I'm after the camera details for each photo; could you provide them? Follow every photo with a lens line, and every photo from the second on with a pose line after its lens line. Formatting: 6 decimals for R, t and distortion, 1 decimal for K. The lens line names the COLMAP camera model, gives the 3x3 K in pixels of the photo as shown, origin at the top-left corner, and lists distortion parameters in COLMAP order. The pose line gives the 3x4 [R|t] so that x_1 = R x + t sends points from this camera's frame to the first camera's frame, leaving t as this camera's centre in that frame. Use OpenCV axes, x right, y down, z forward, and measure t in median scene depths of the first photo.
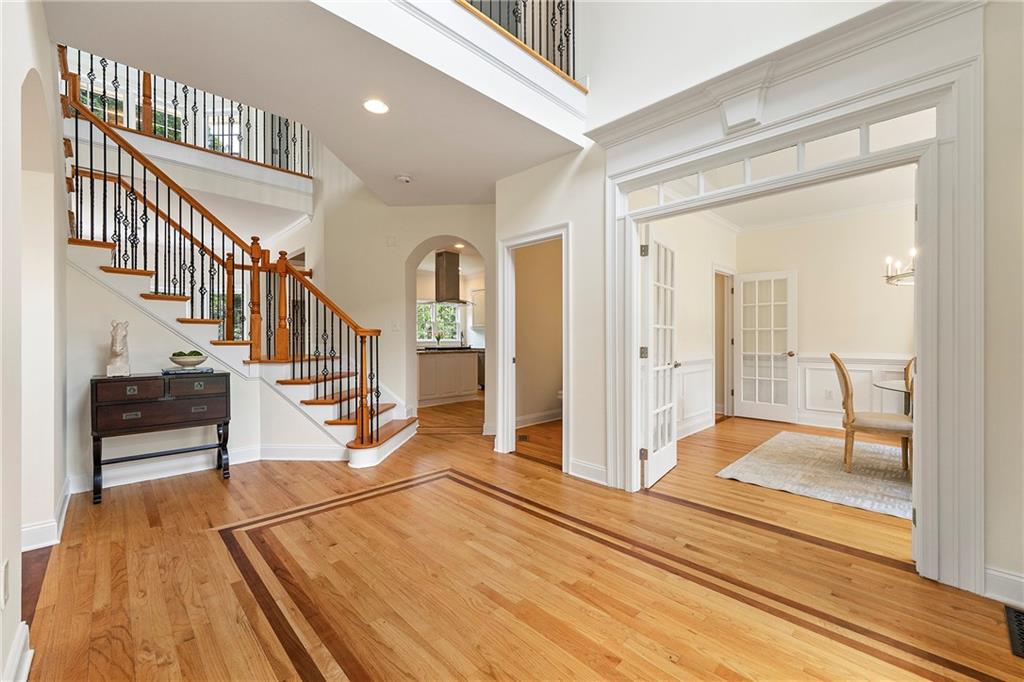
lens RADIAL K [[414.0, 0, 512.6], [0, 414.0, 340.3], [0, 0, 1]] dist [0.001153, -0.000001]
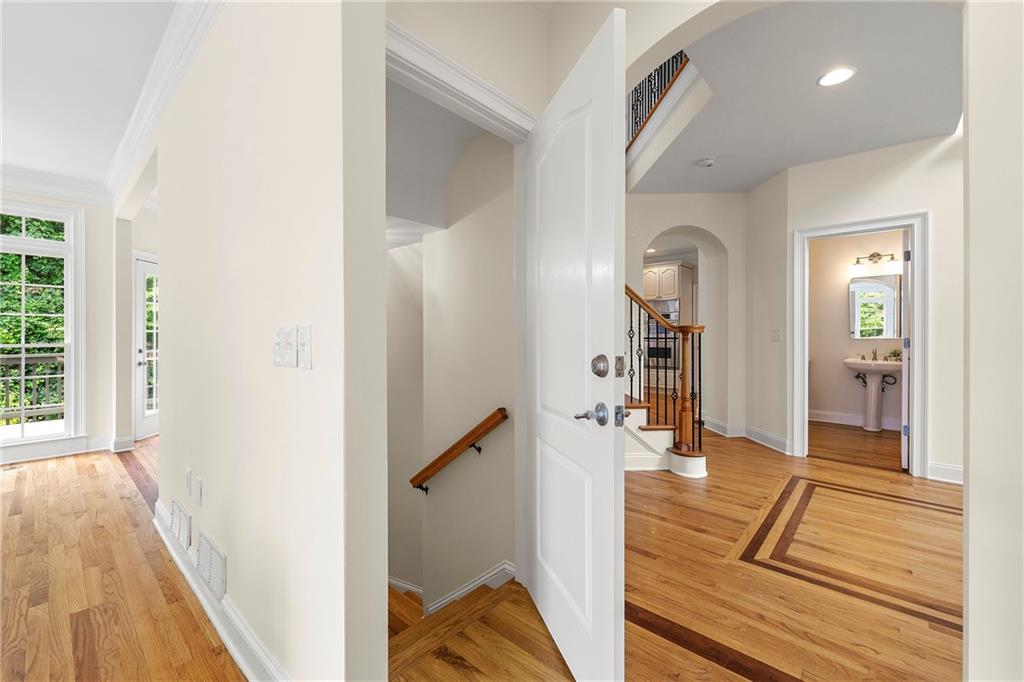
lens RADIAL K [[415.3, 0, 510.4], [0, 415.3, 336.6], [0, 0, 1]] dist [-0.003452, -0.000402]
pose [[0.997658, -0.003473, 0.068304, -0.997149], [0.003500, 0.999994, -0.000272, -0.003819], [-0.068303, 0.000511, 0.997664, 0.141012]]
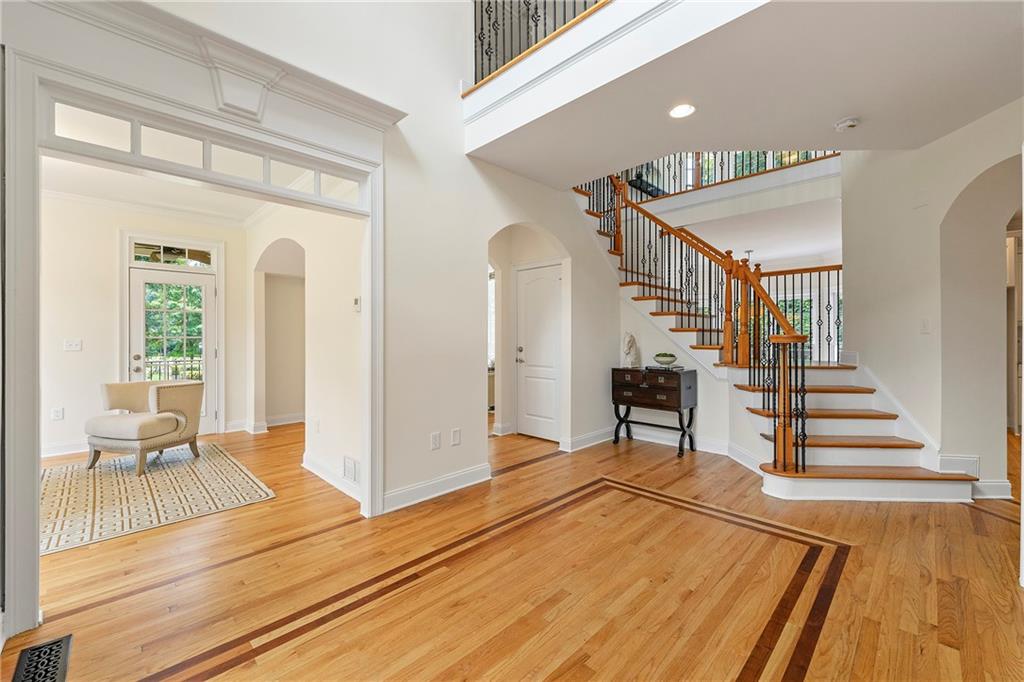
lens RADIAL K [[414.0, 0, 512.6], [0, 414.0, 340.3], [0, 0, 1]] dist [0.001153, -0.000001]
pose [[0.011344, 0.005054, -0.999923, 0.588472], [-0.002152, 0.999985, 0.005030, -0.022523], [0.999933, 0.002095, 0.011355, 0.536168]]
